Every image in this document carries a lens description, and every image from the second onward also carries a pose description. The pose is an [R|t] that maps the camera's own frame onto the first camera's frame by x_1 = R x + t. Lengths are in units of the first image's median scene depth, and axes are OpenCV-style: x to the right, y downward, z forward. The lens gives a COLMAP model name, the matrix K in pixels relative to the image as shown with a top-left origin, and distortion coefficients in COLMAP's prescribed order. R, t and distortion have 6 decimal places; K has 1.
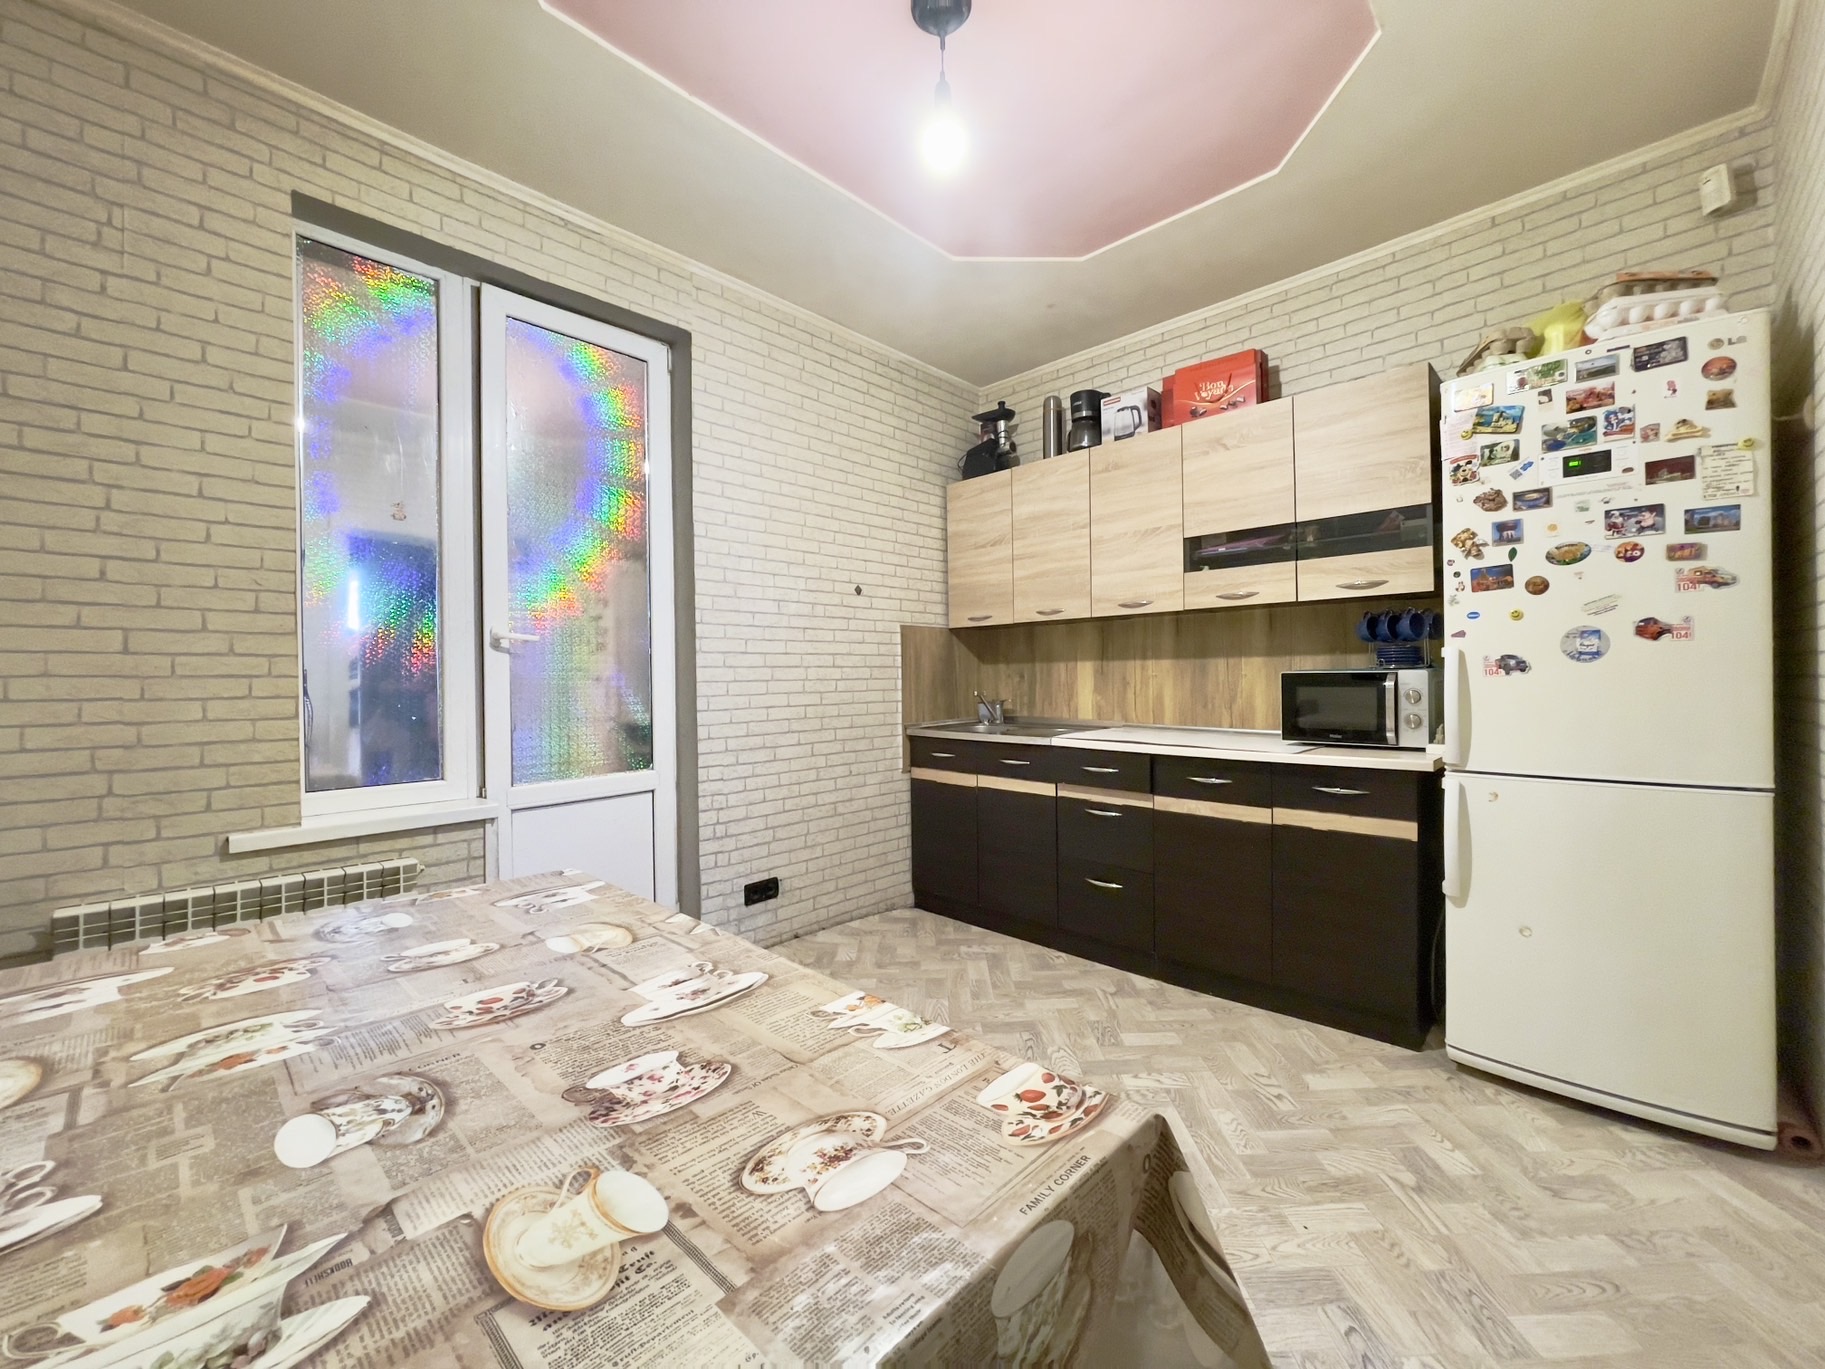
lens RADIAL K [[724.5, 0, 902.0], [0, 724.5, 679.8], [0, 0, 1]] dist [-0.004347, -0.000340]
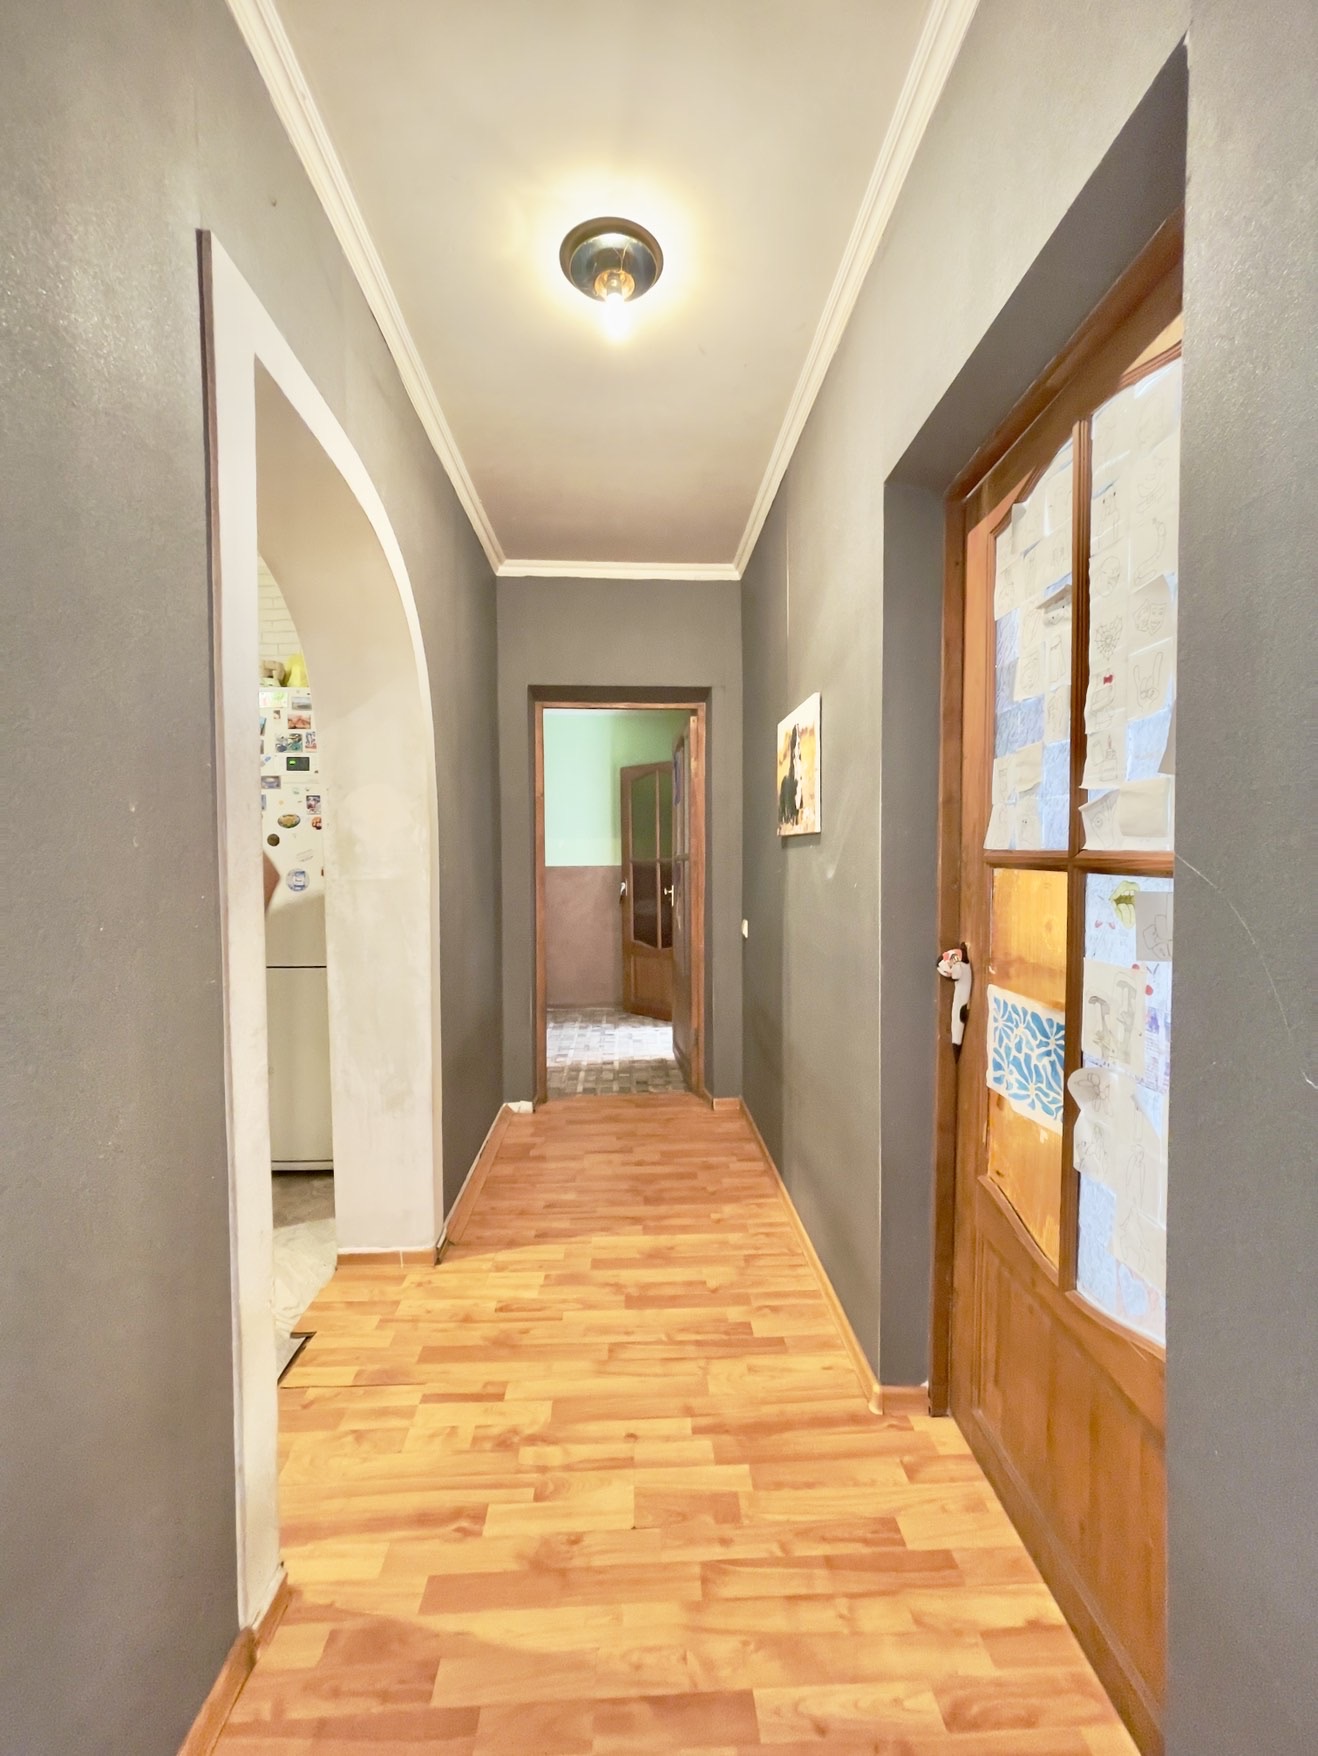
lens RADIAL K [[711.0, 0, 659.0], [0, 711.0, 878.0], [0, 0, 1]] dist [-0.002924, -0.000317]
pose [[0.687351, -0.010085, 0.726256, 0.270725], [-0.006154, 0.999787, 0.019707, -0.065082], [-0.726300, -0.018015, 0.687142, -0.449190]]
